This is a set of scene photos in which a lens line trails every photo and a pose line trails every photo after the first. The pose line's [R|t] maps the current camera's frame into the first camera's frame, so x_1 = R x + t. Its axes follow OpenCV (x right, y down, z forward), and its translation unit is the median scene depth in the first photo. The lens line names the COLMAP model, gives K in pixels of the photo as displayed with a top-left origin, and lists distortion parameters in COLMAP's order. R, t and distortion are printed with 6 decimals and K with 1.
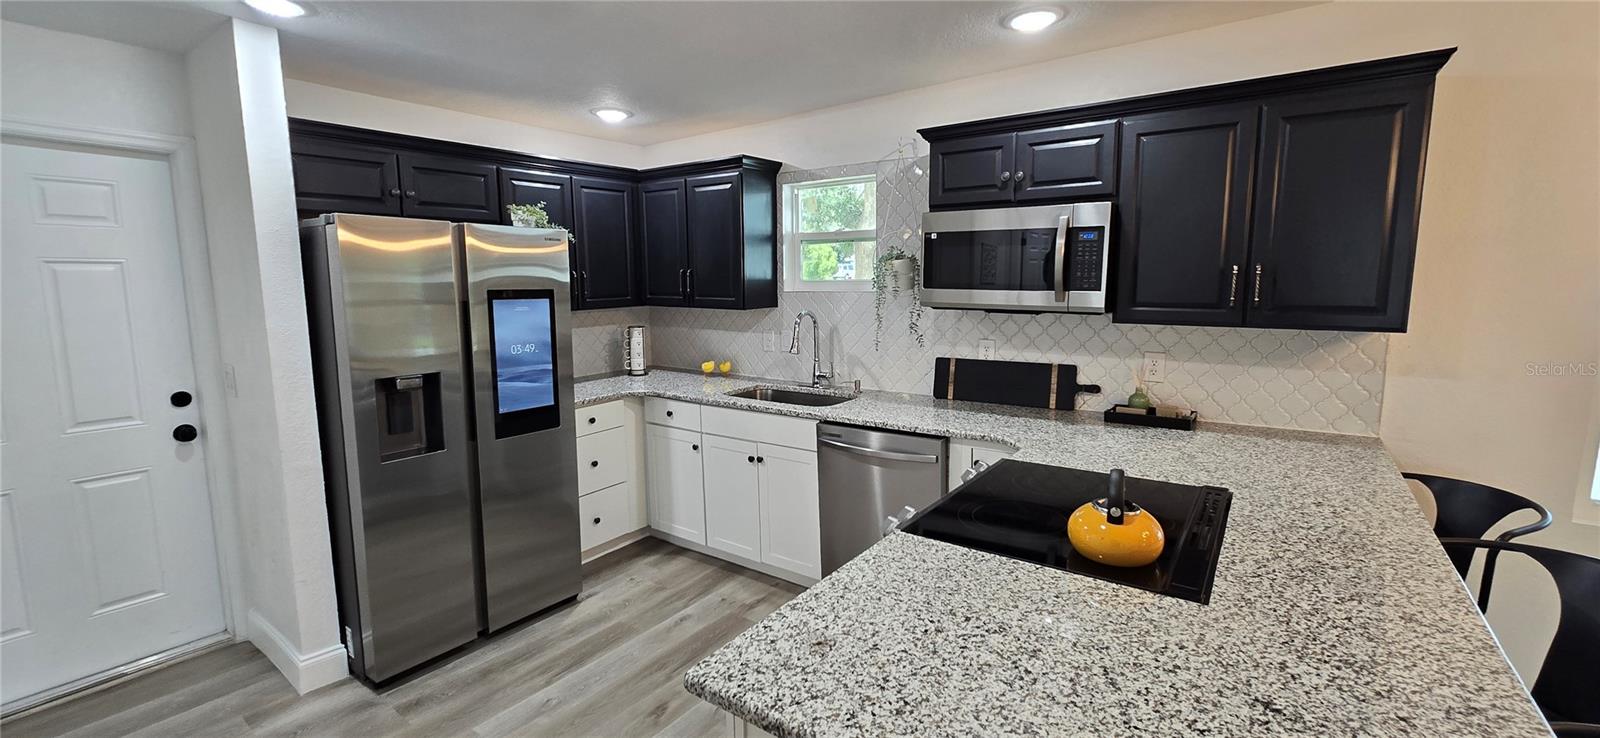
lens RADIAL K [[657.5, 0, 803.5], [0, 657.5, 360.4], [0, 0, 1]] dist [-0.001482, -0.000134]
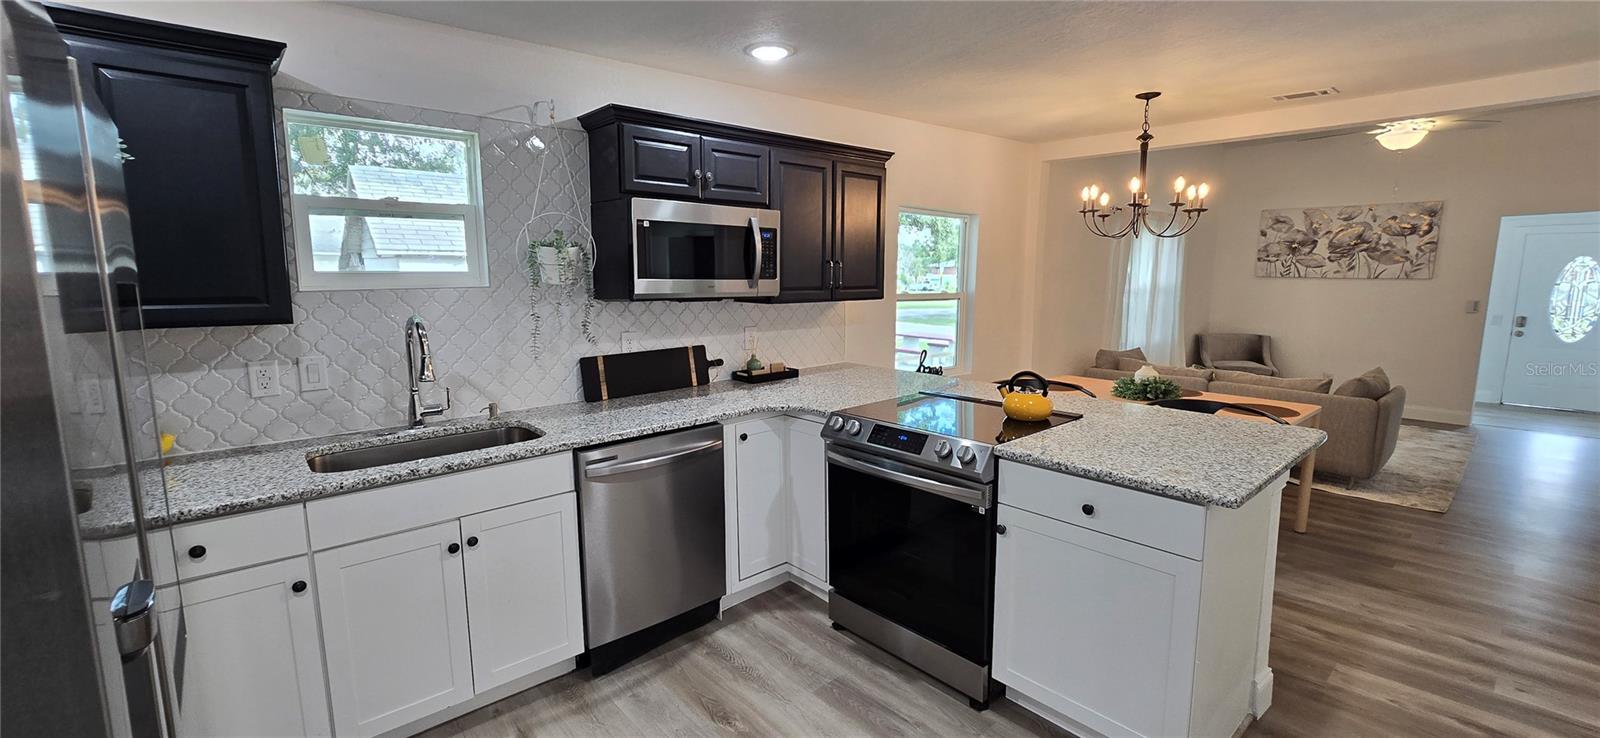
lens RADIAL K [[657.5, 0, 803.5], [0, 657.5, 360.4], [0, 0, 1]] dist [-0.001482, -0.000134]
pose [[0.221171, -0.121970, 0.967578, -0.656365], [0.127595, 0.987239, 0.095283, -0.052721], [-0.966852, 0.102385, 0.233911, 0.545554]]
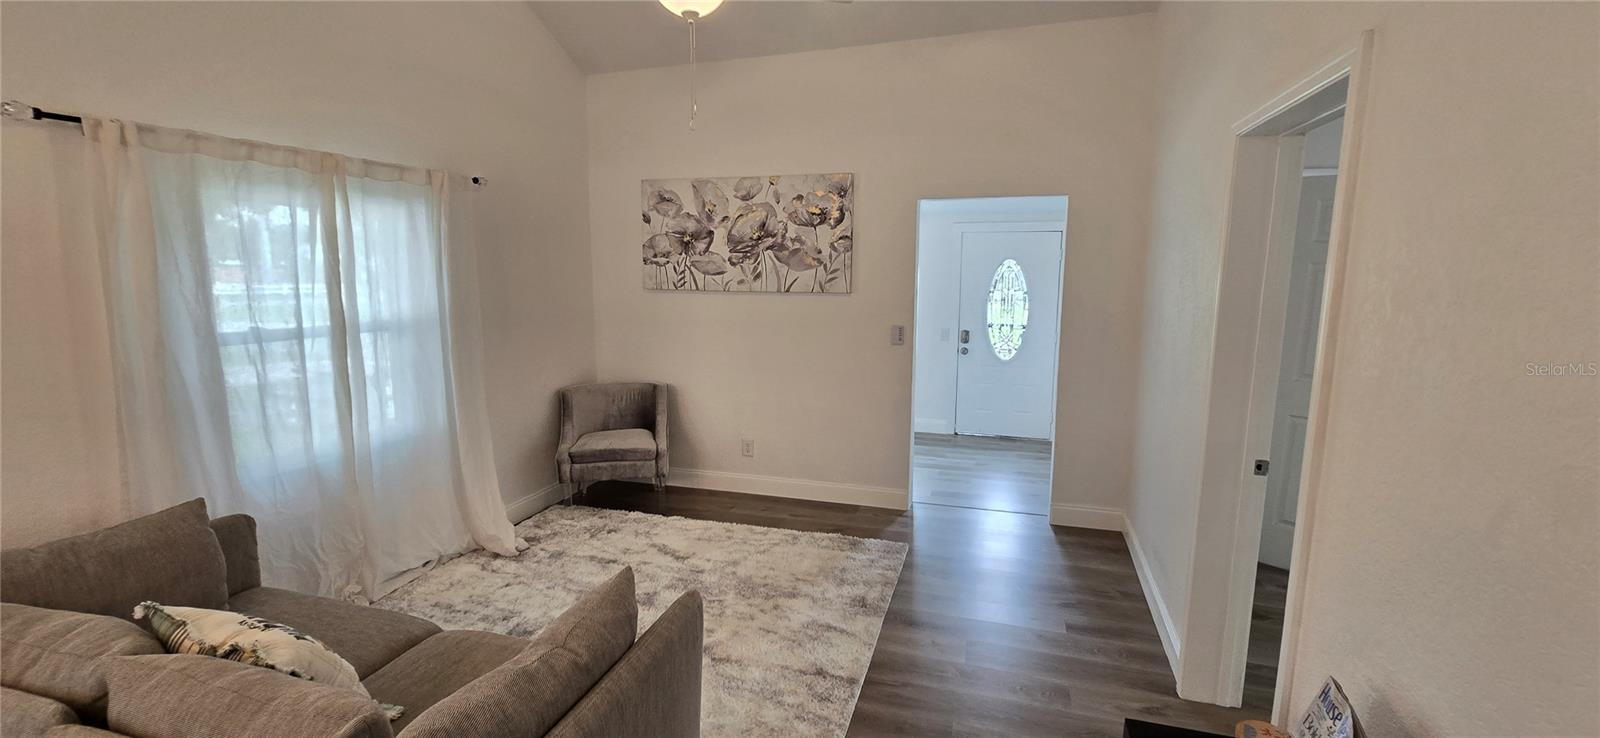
lens RADIAL K [[657.5, 0, 803.5], [0, 657.5, 360.4], [0, 0, 1]] dist [-0.001482, -0.000134]
pose [[-0.321953, -0.125700, 0.938374, 0.646018], [0.130217, 0.975848, 0.175397, 0.034859], [-0.937758, 0.178662, -0.297809, -0.460457]]
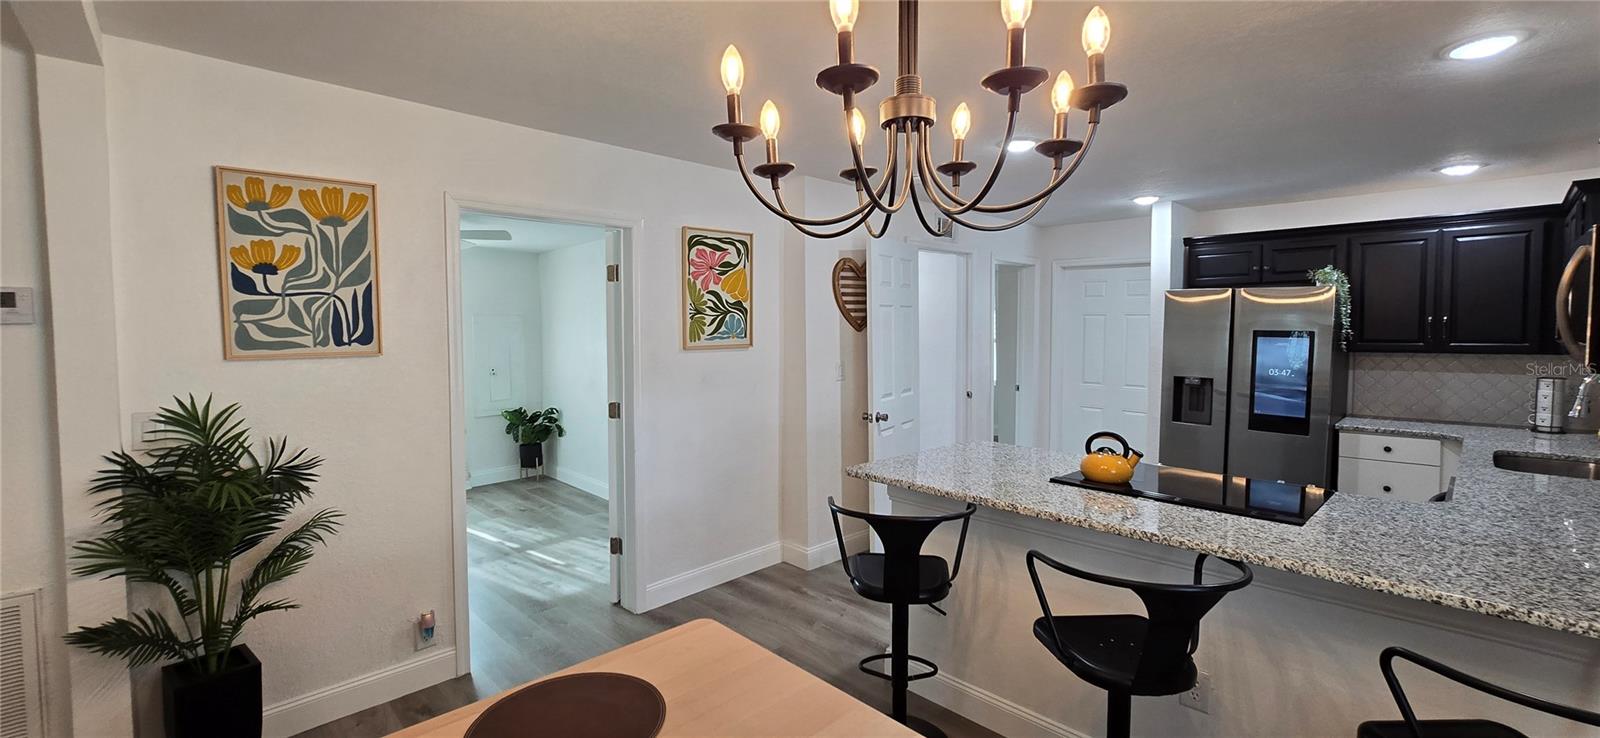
lens RADIAL K [[657.5, 0, 803.5], [0, 657.5, 360.4], [0, 0, 1]] dist [-0.001482, -0.000134]
pose [[-0.171841, 0.060503, -0.983265, 1.093633], [-0.123942, 0.988853, 0.082507, -0.031767], [0.977297, 0.136046, -0.162426, 0.214875]]
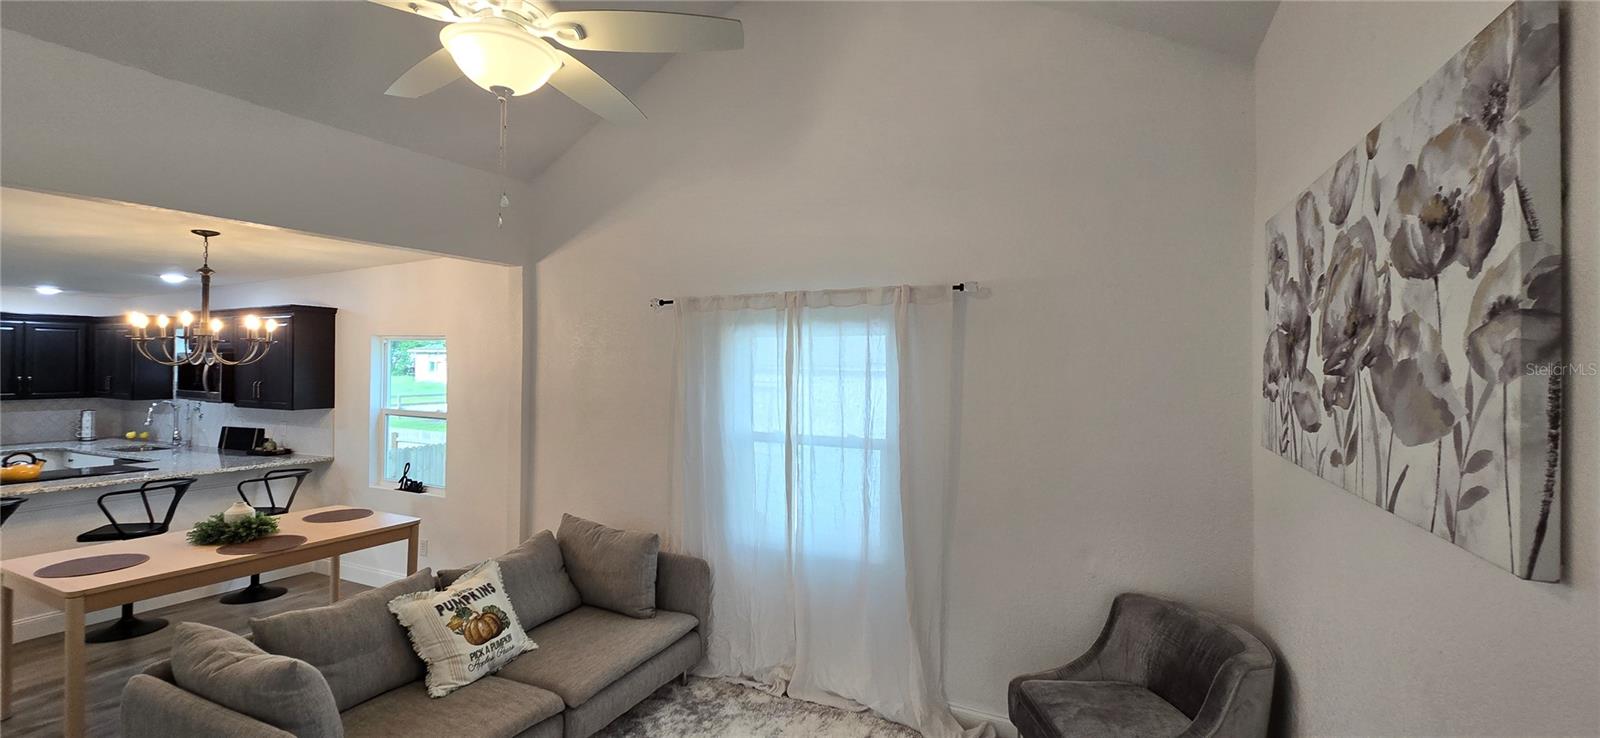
lens RADIAL K [[657.5, 0, 803.5], [0, 657.5, 360.4], [0, 0, 1]] dist [-0.001482, -0.000134]
pose [[0.983262, 0.020049, 0.181091, 1.621681], [0.006691, 0.989283, -0.145856, 0.101870], [-0.182075, 0.144627, 0.972590, -1.247190]]
